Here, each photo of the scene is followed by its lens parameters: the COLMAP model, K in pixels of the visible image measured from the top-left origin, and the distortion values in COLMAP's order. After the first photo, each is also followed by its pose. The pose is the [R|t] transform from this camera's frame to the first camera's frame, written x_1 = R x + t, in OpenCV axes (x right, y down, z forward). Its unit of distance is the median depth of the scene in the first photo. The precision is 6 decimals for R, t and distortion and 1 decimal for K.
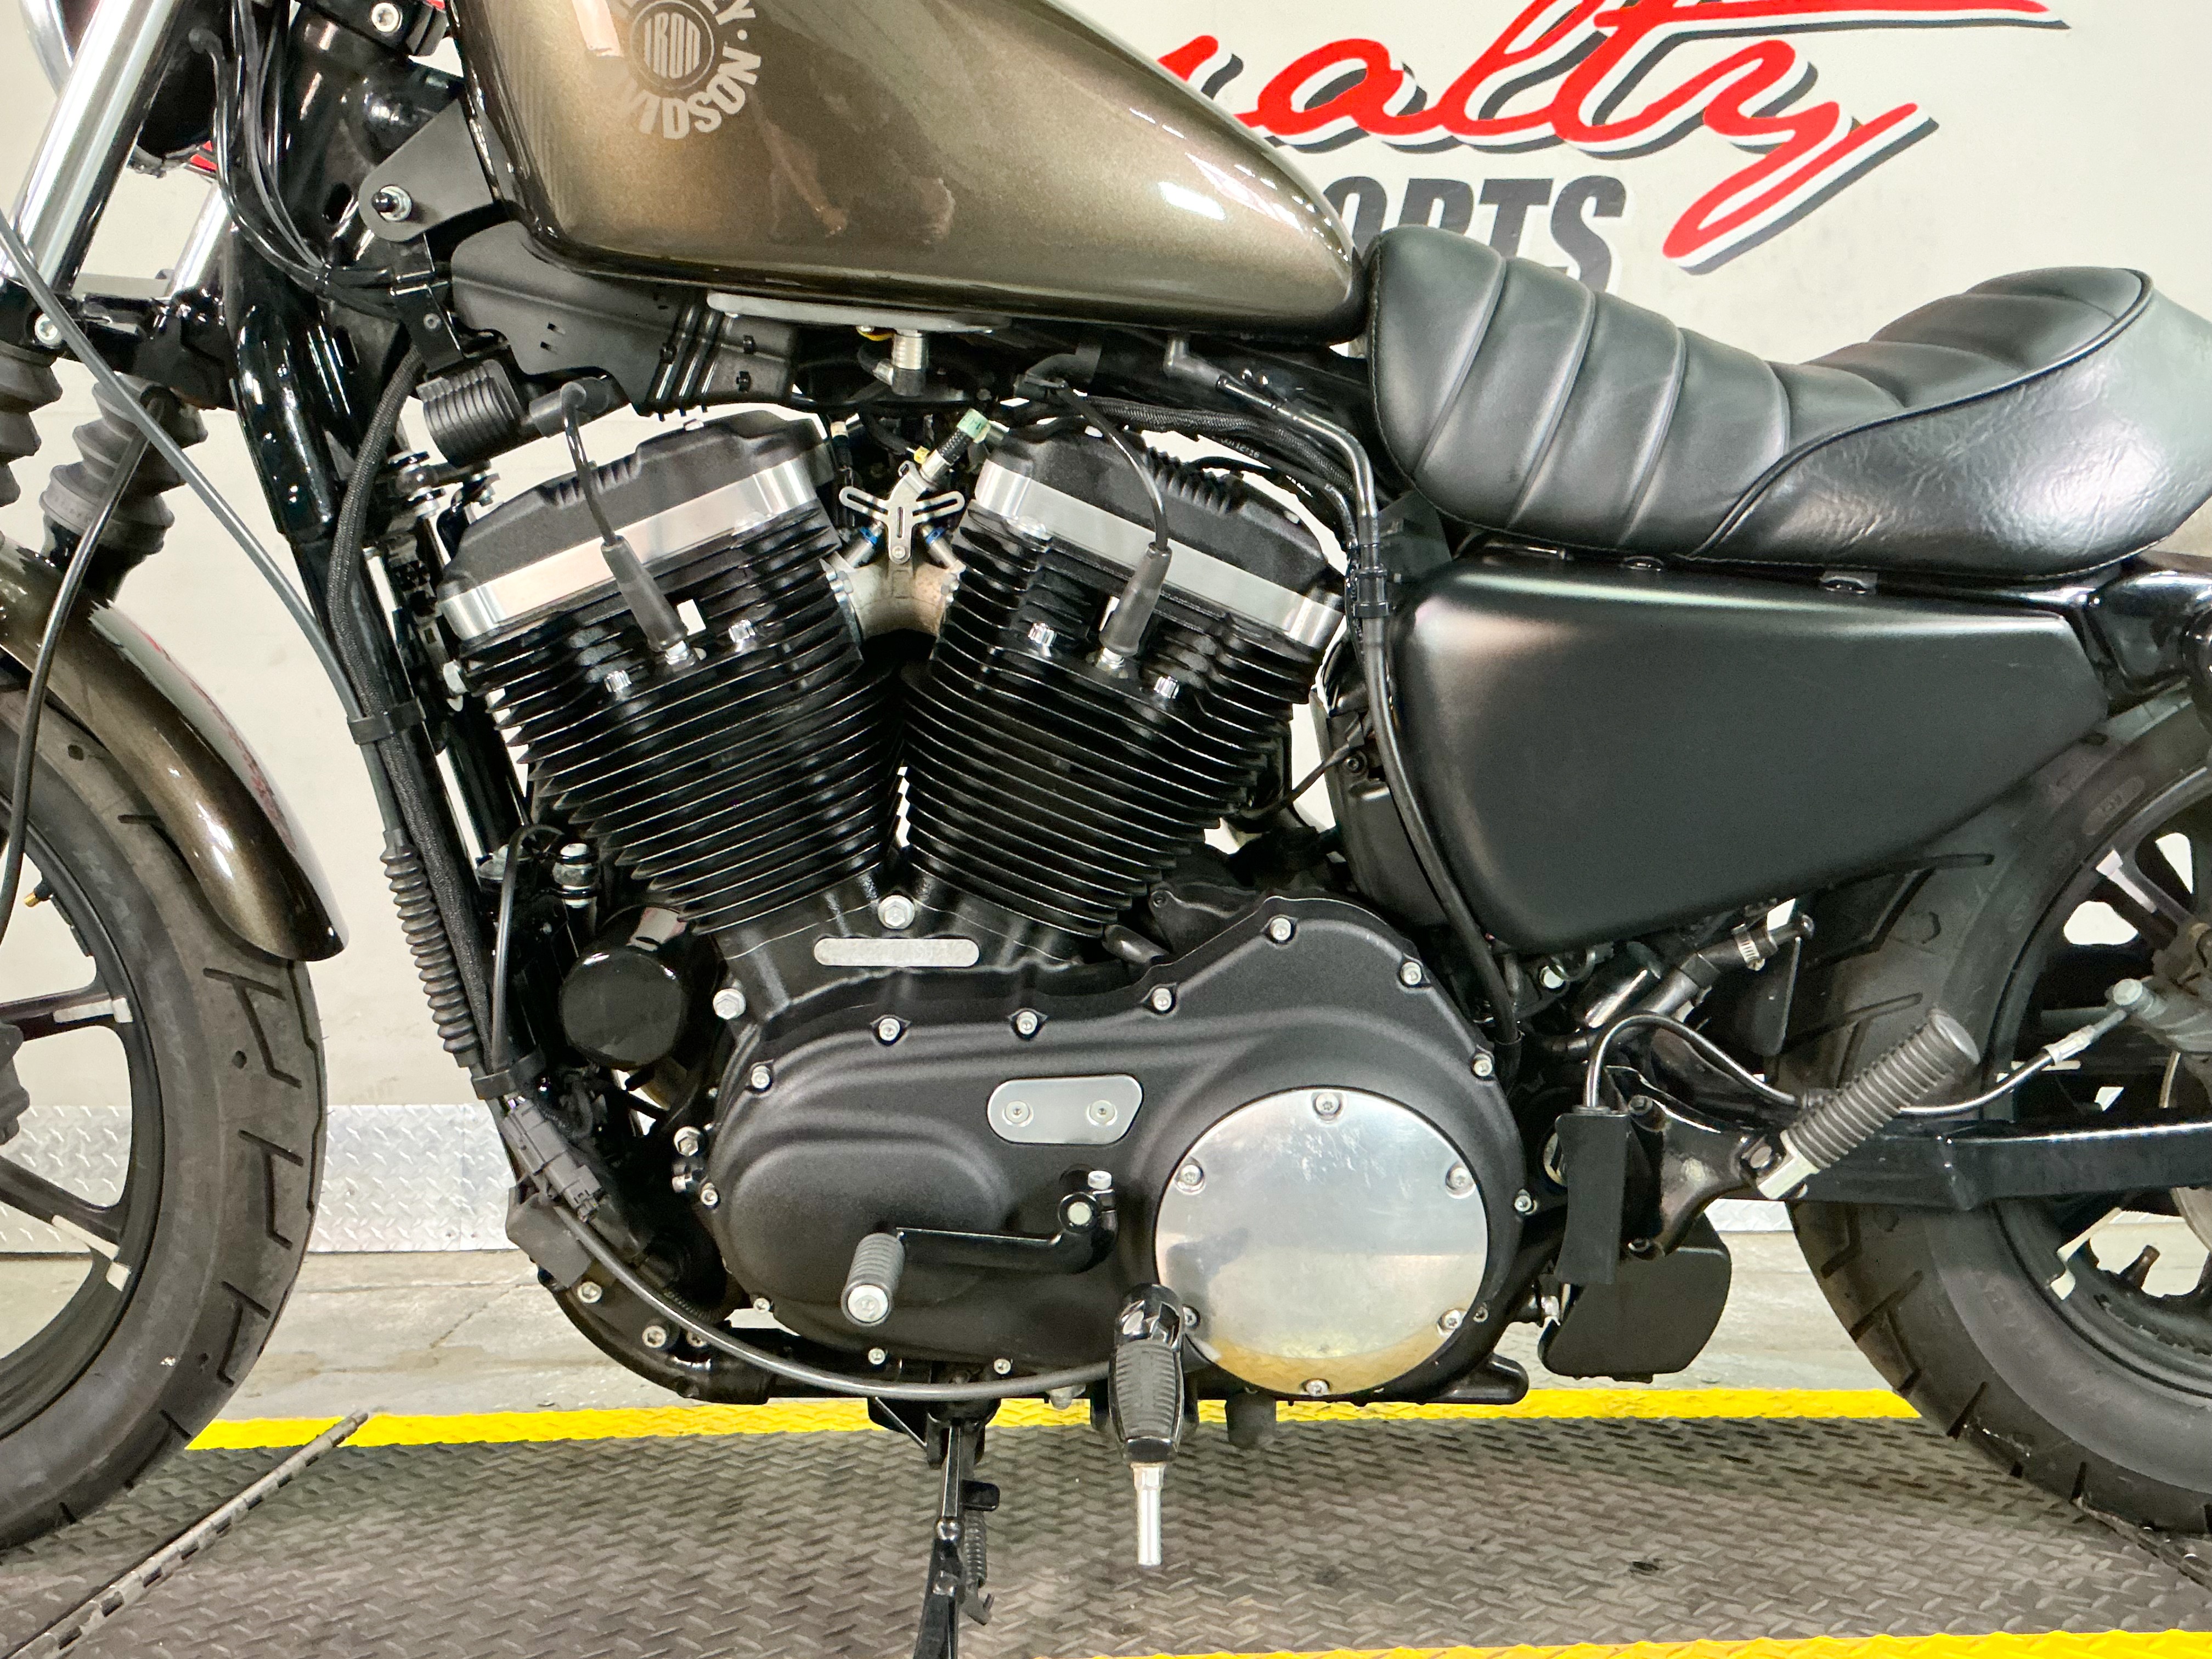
lens RADIAL K [[2007.1, 0, 1111.8], [0, 2007.1, 823.4], [0, 0, 1]] dist [0.134336, -0.318298]
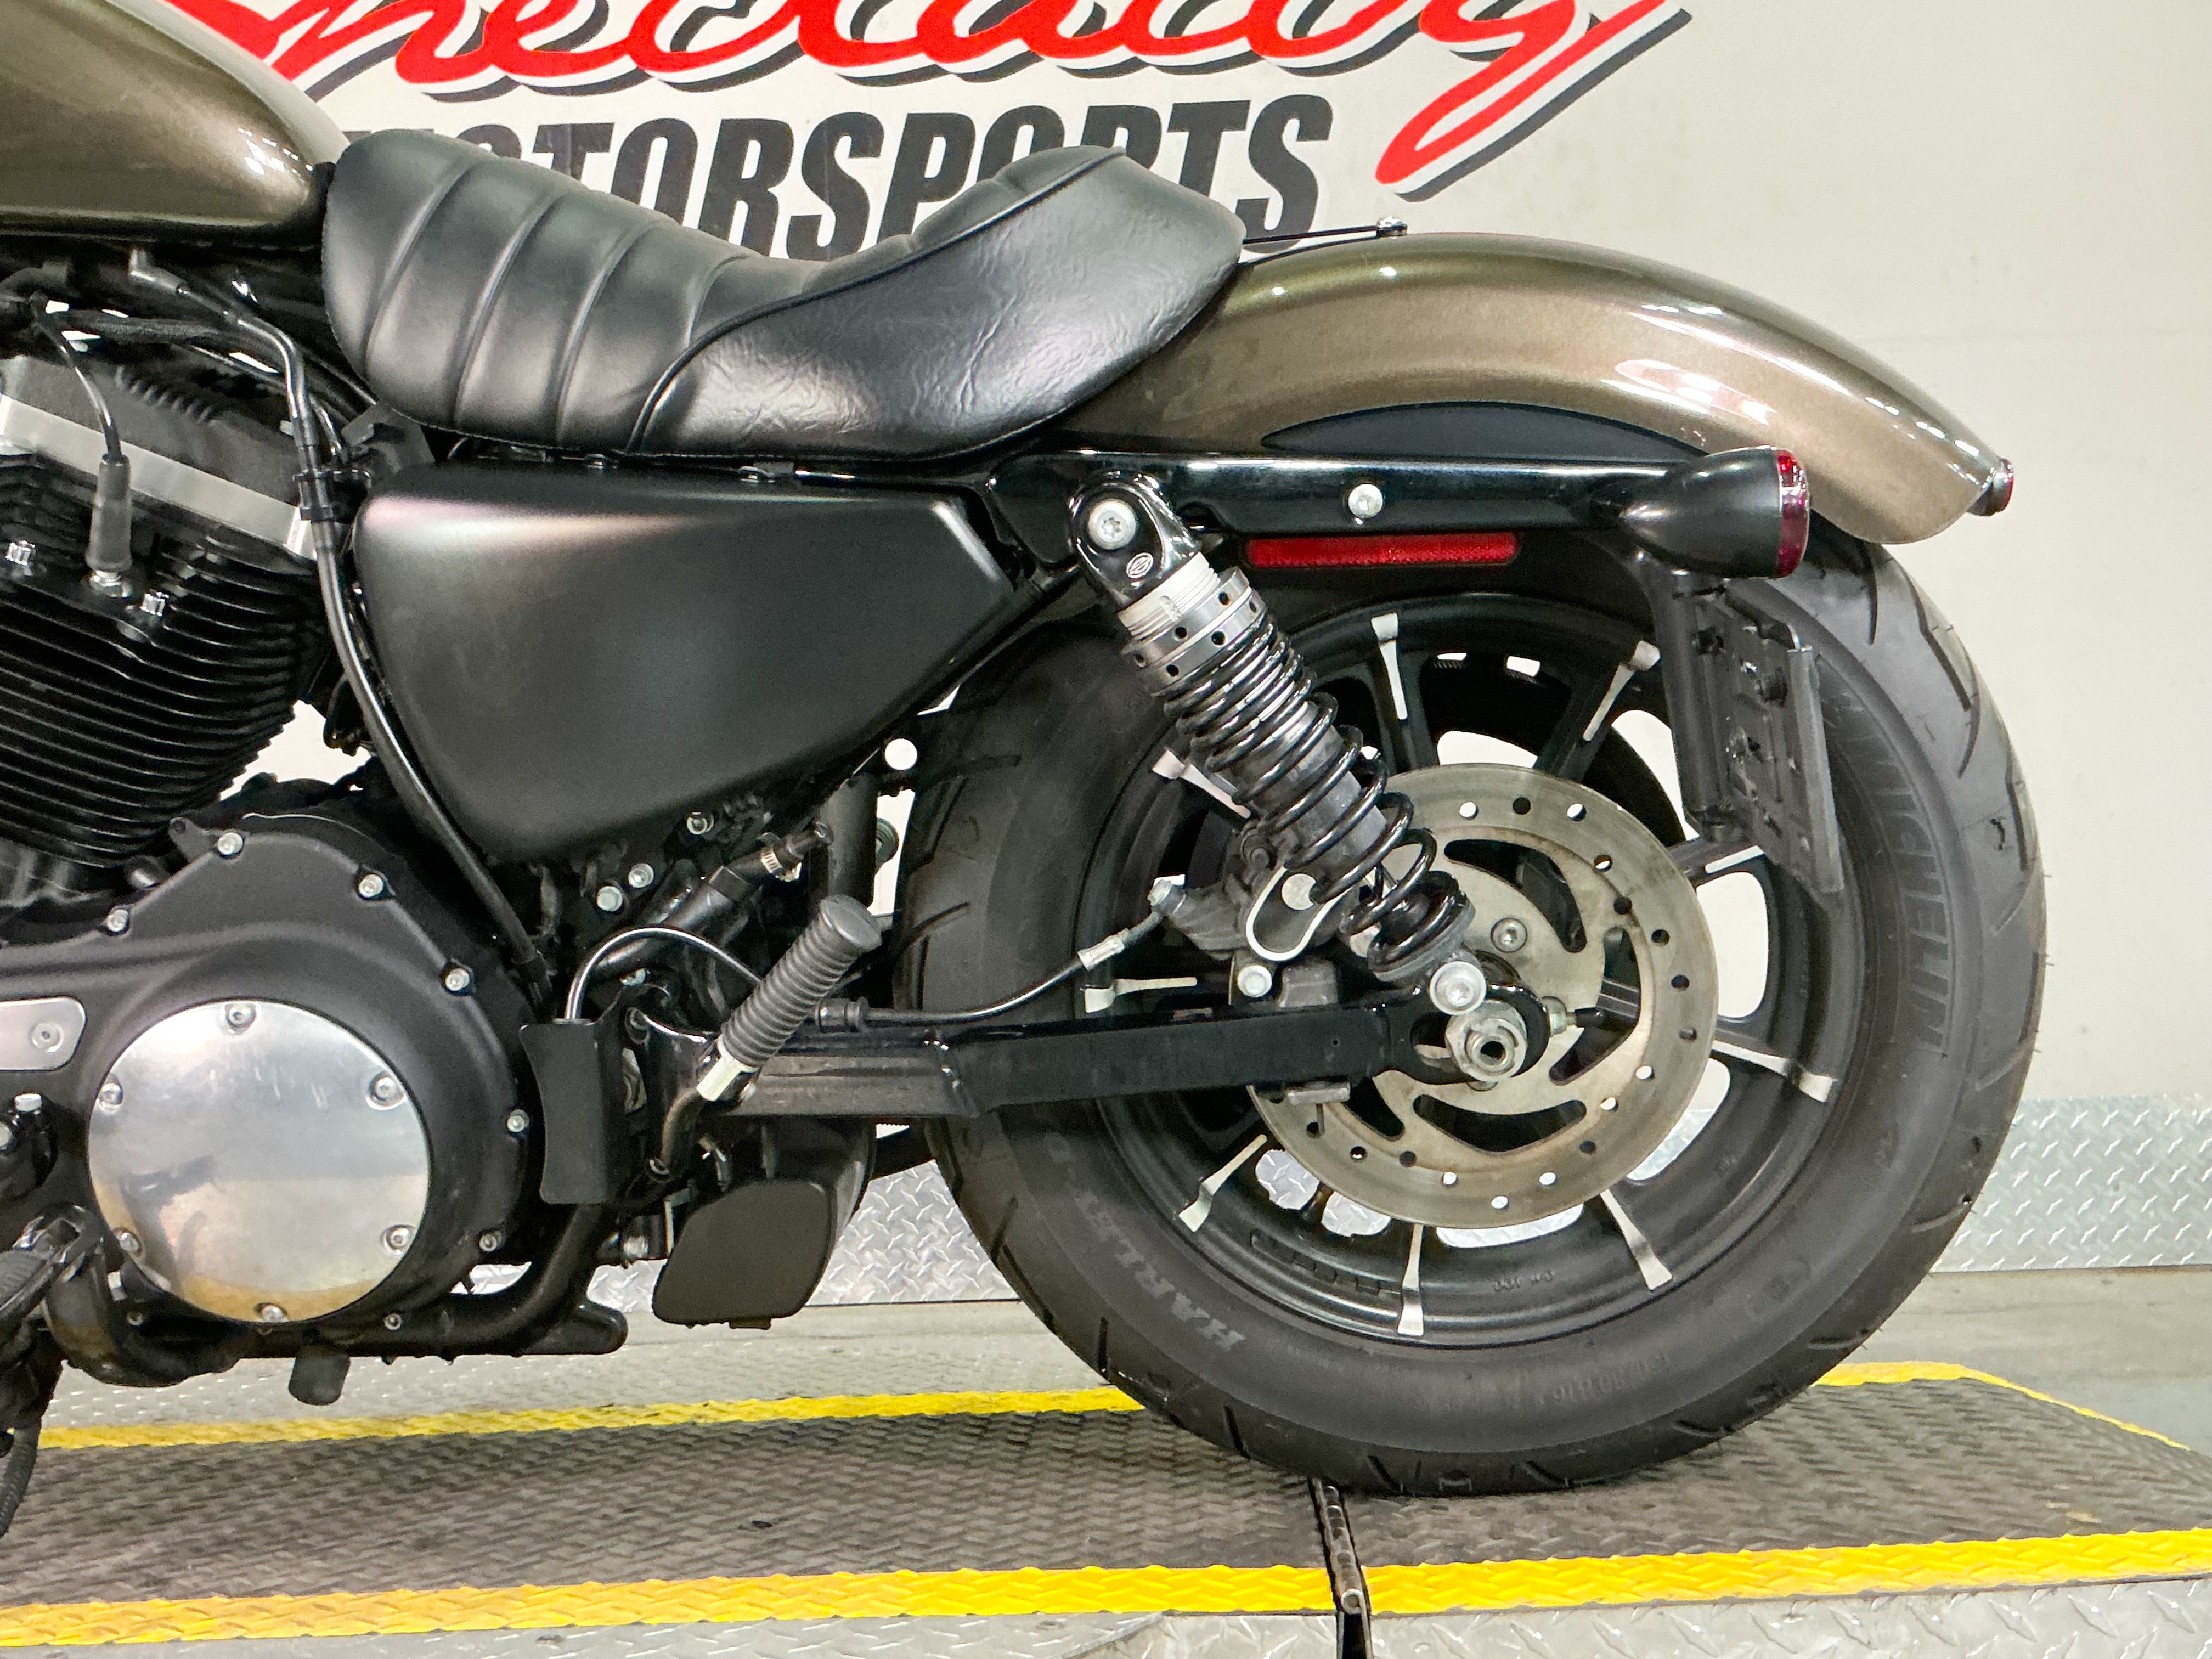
lens RADIAL K [[2410.3, 0, 1106.0], [0, 2410.3, 829.5], [0, 0, 1]] dist [0.154849, -0.361143]
pose [[0.998306, -0.027317, -0.051365, 0.489851], [0.025710, 0.999167, -0.031703, 0.081226], [0.052188, 0.030329, 0.998177, -0.137641]]
